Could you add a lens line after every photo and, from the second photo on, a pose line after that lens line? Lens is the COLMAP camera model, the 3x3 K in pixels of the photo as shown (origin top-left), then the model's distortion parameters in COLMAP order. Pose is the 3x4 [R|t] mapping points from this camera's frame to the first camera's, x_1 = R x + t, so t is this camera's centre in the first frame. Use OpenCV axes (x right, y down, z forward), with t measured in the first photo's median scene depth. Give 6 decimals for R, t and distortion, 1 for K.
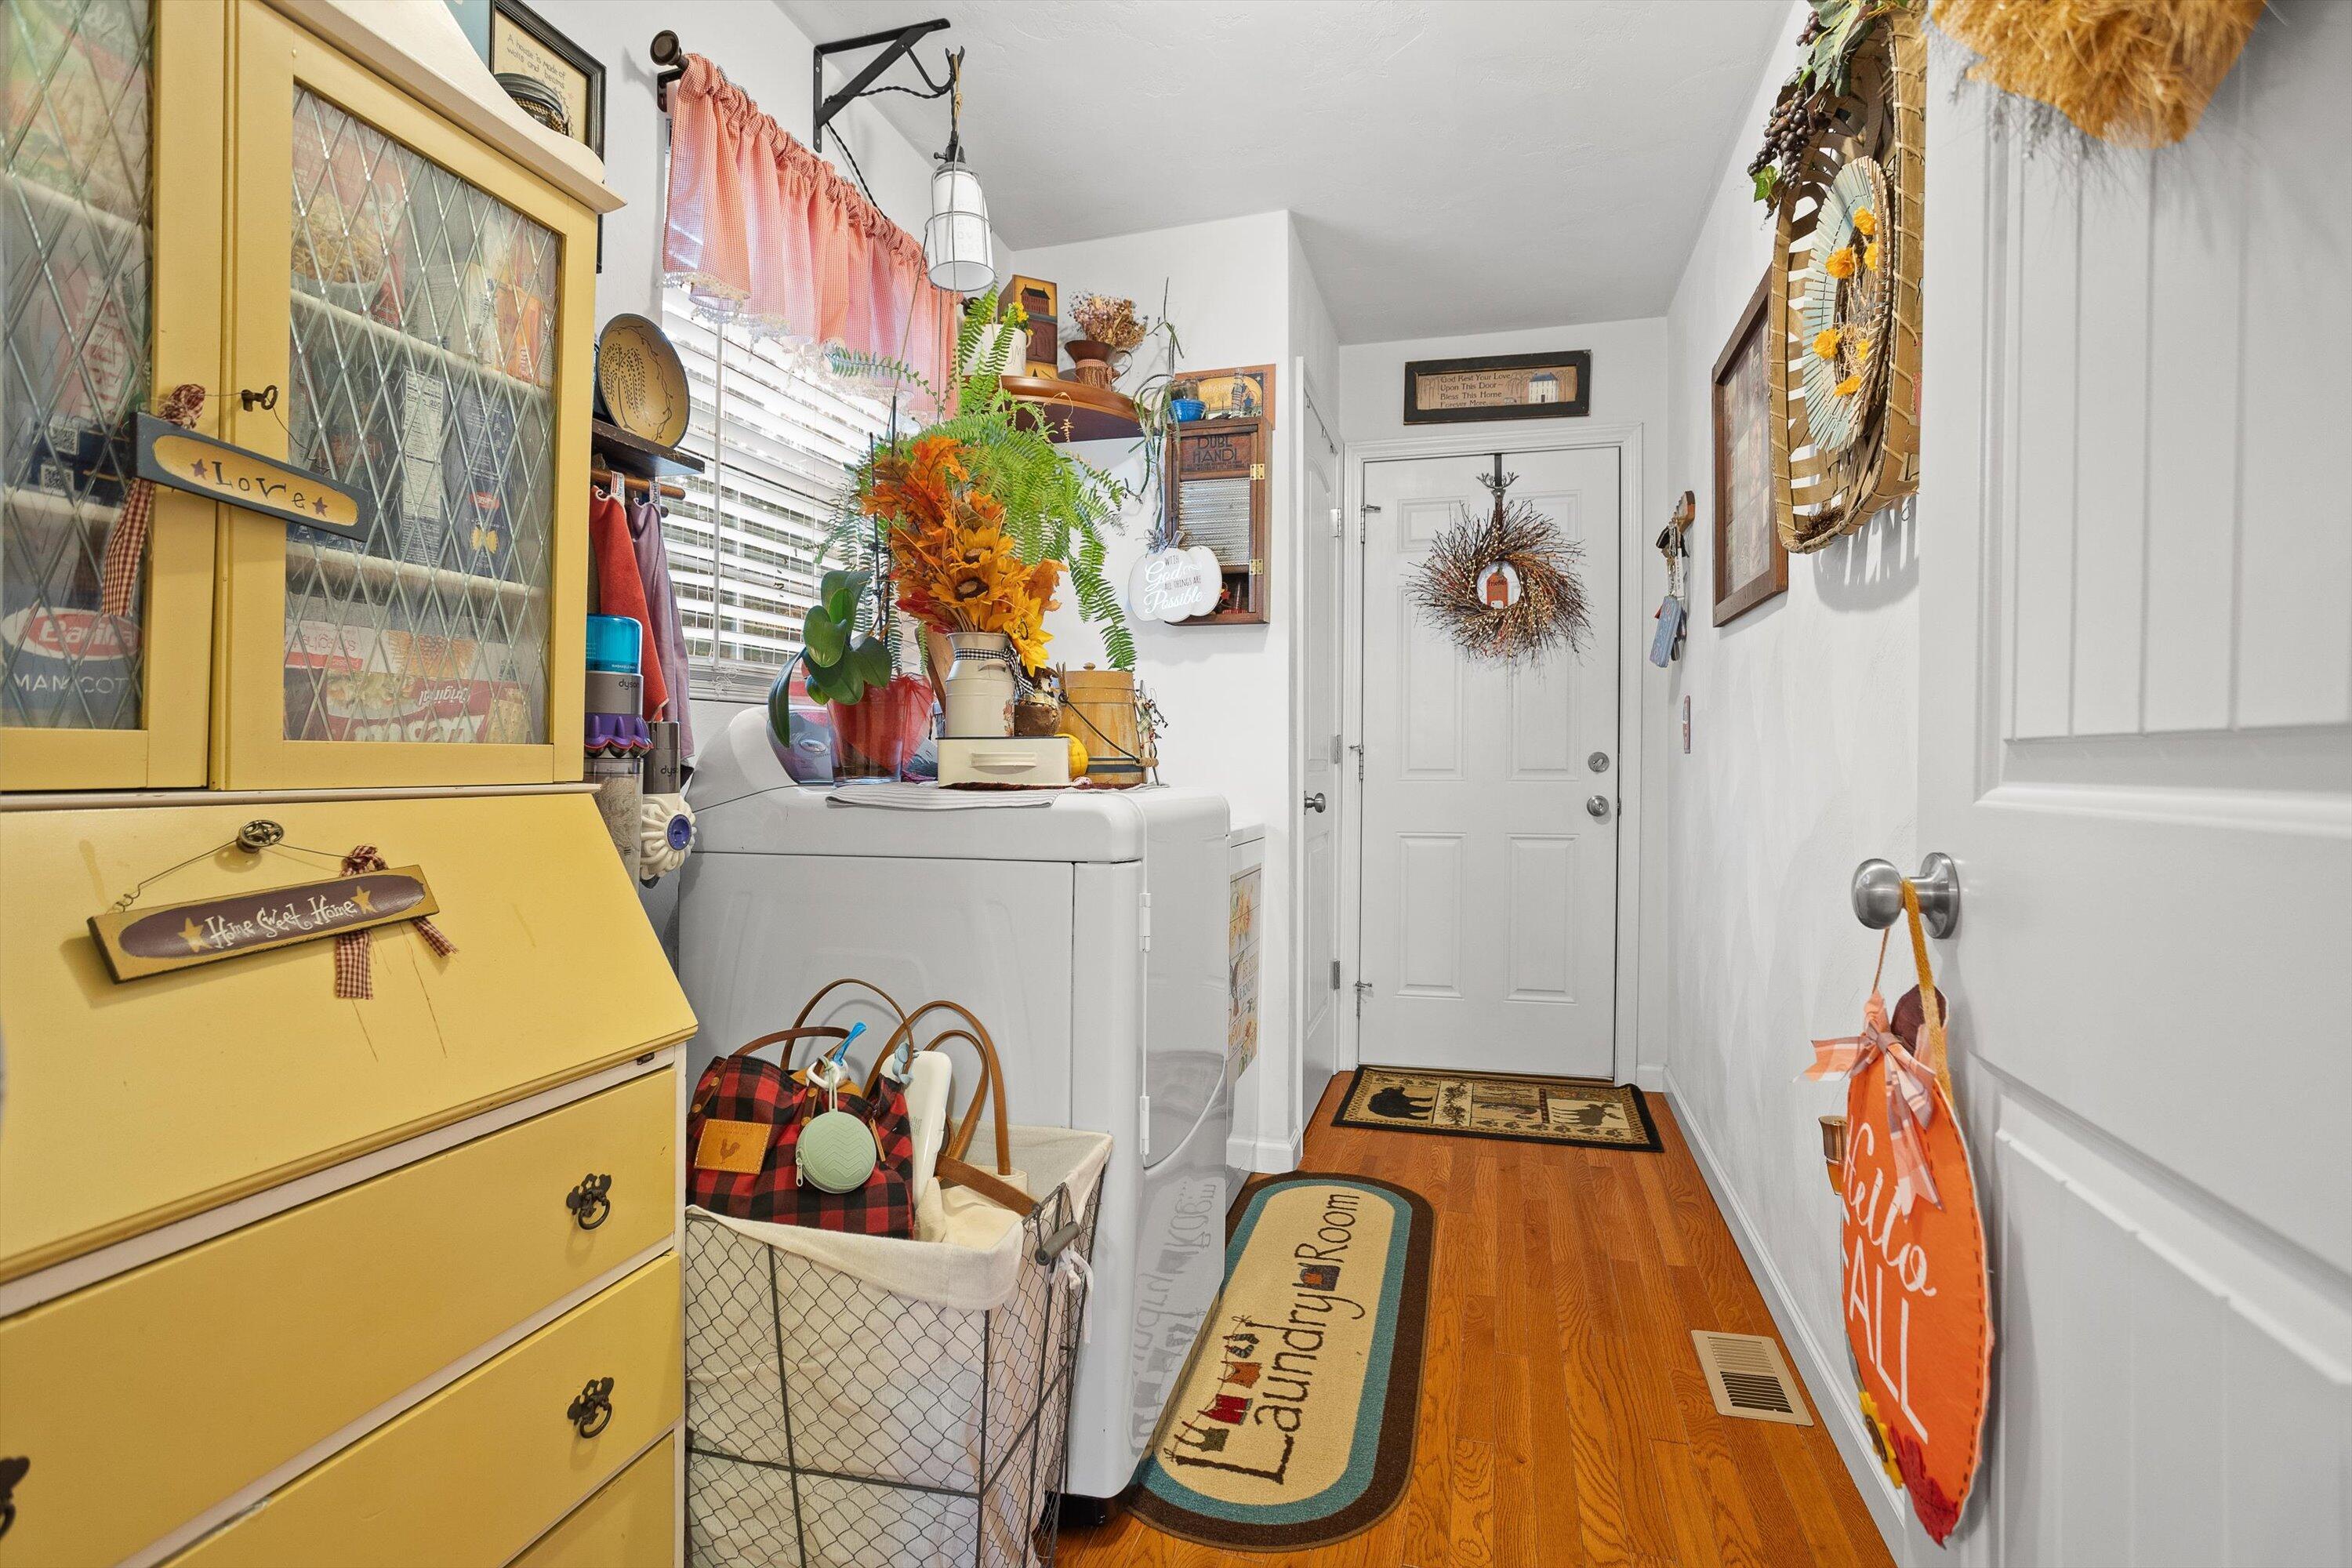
lens RADIAL K [[1146.9, 0, 1176.0], [0, 1146.9, 784.0], [0, 0, 1]] dist [-0.052289, 0.030376]
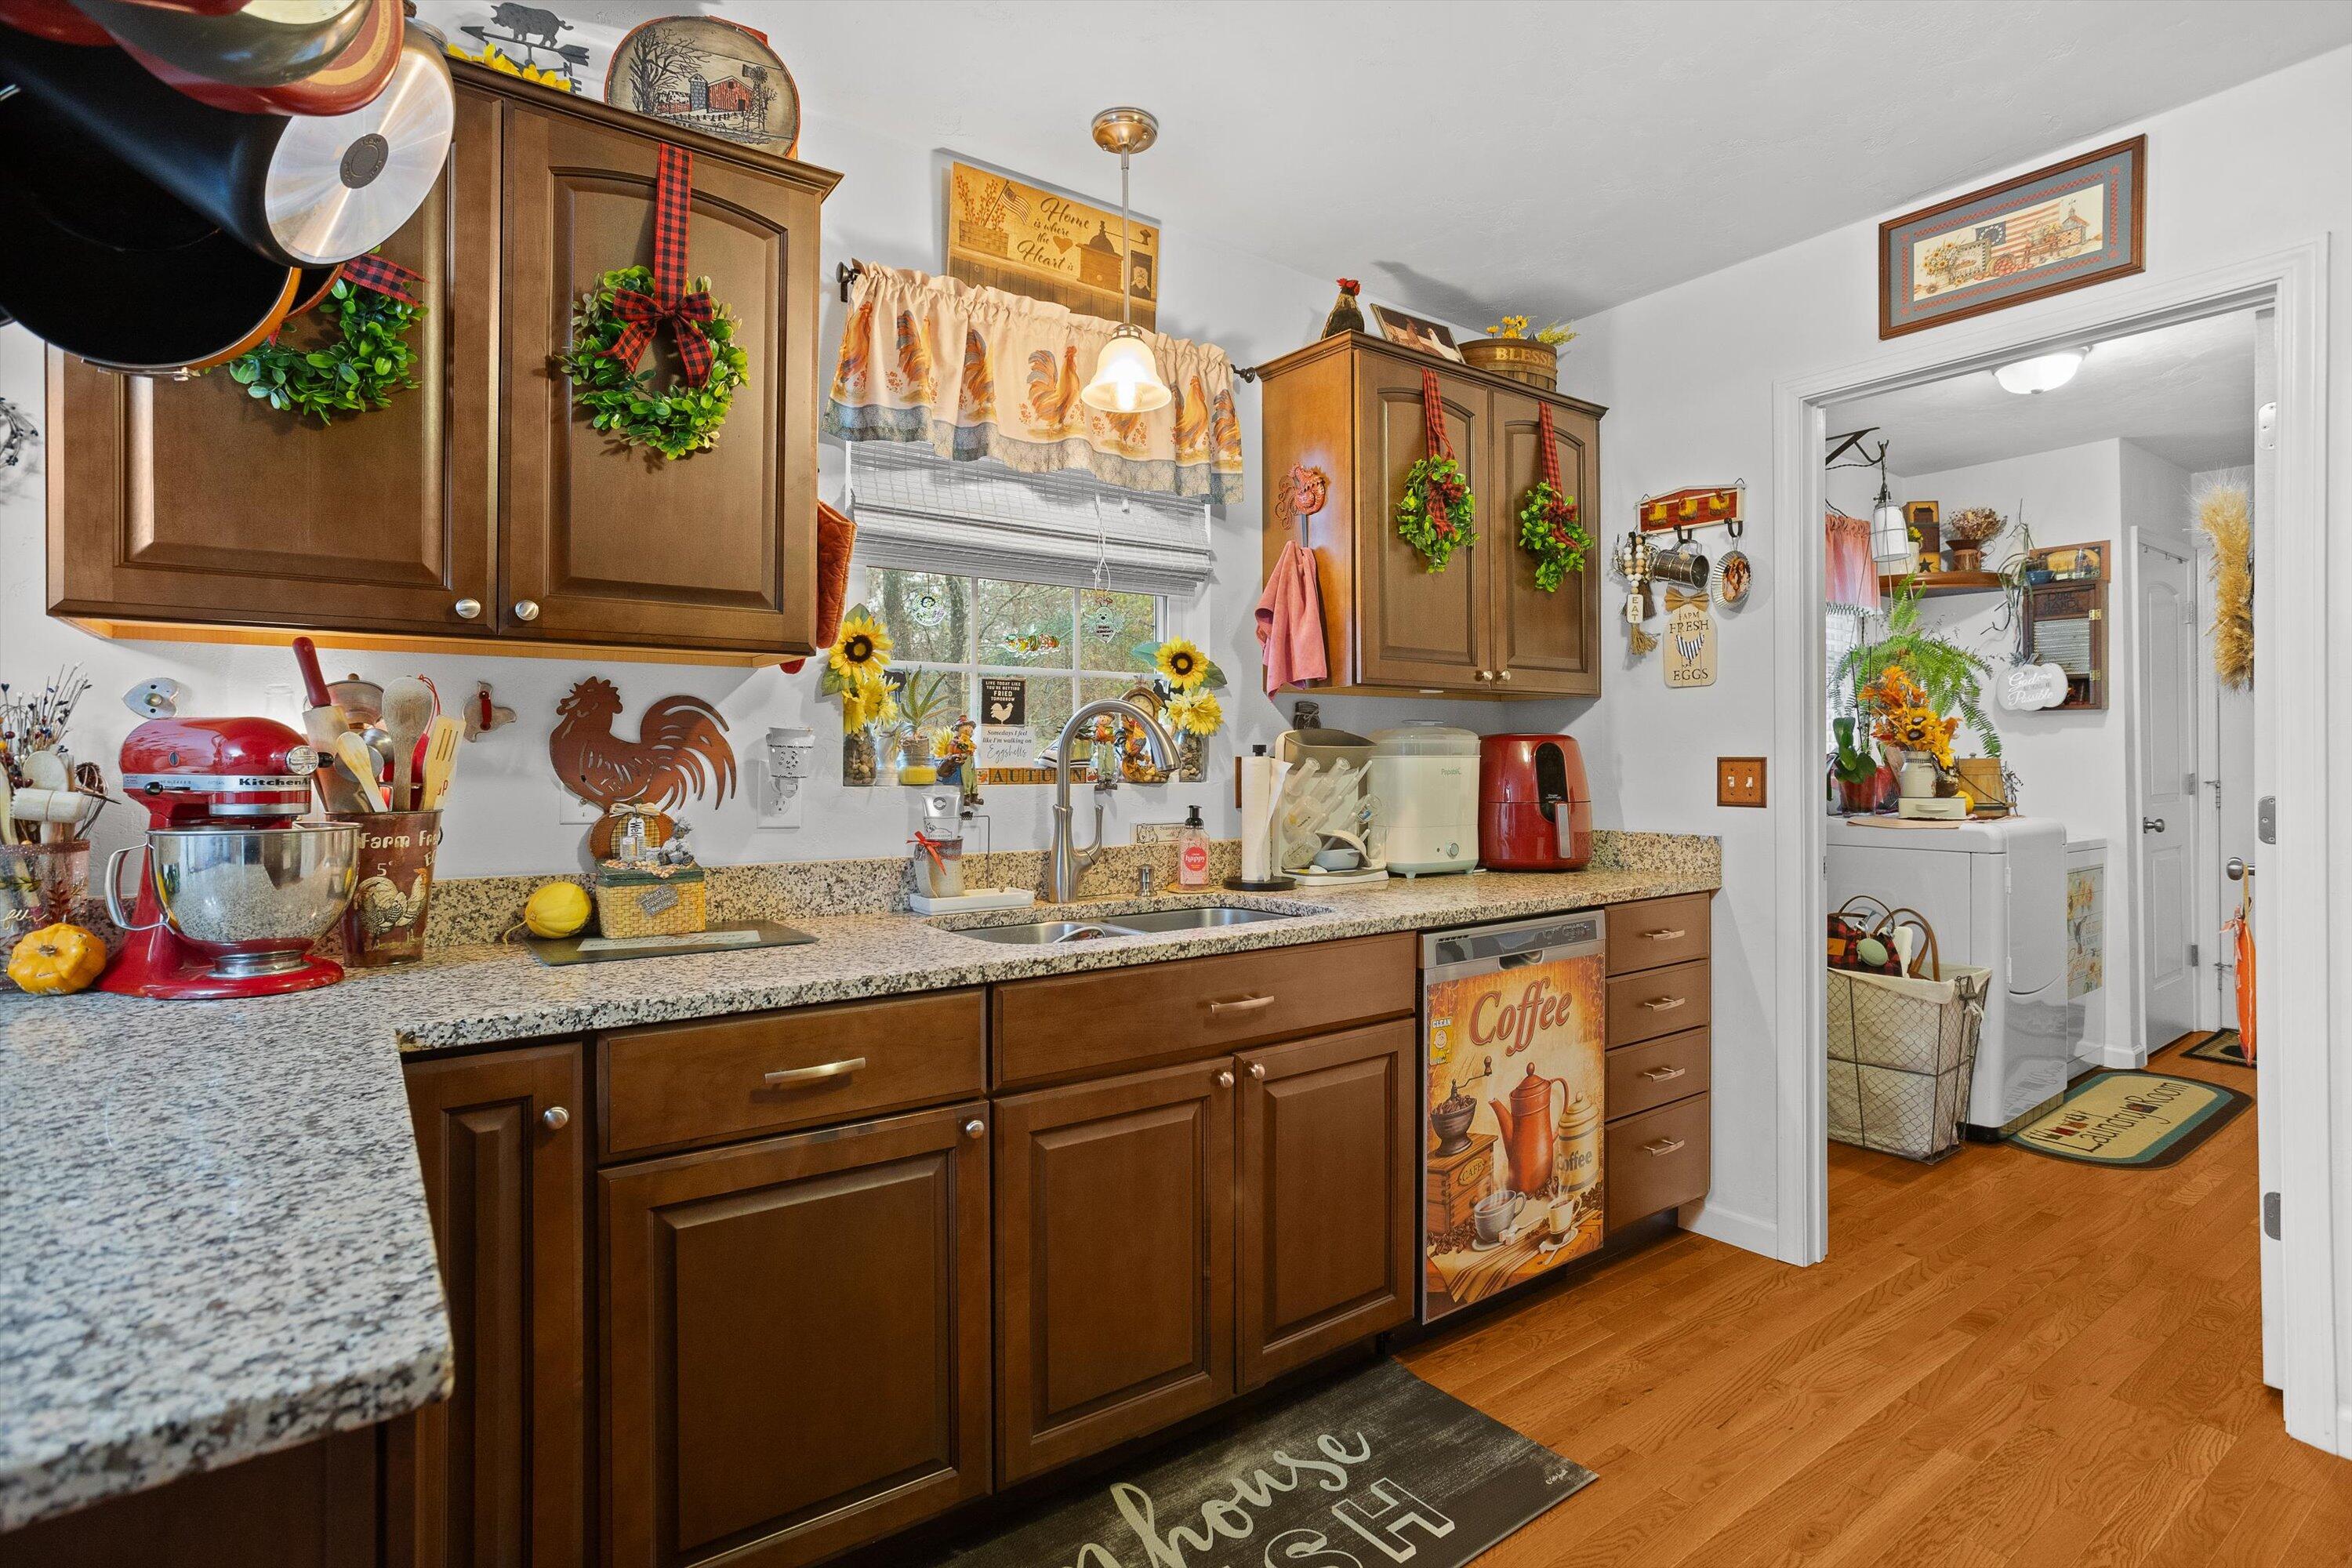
lens RADIAL K [[1132.9, 0, 1174.7], [0, 1132.9, 742.8], [0, 0, 1]] dist [-0.043595, 0.027569]
pose [[0.779869, -0.014407, -0.625777, 0.043432], [-0.005716, 0.999529, -0.030136, -0.046893], [0.625917, 0.027079, 0.779419, -1.075764]]
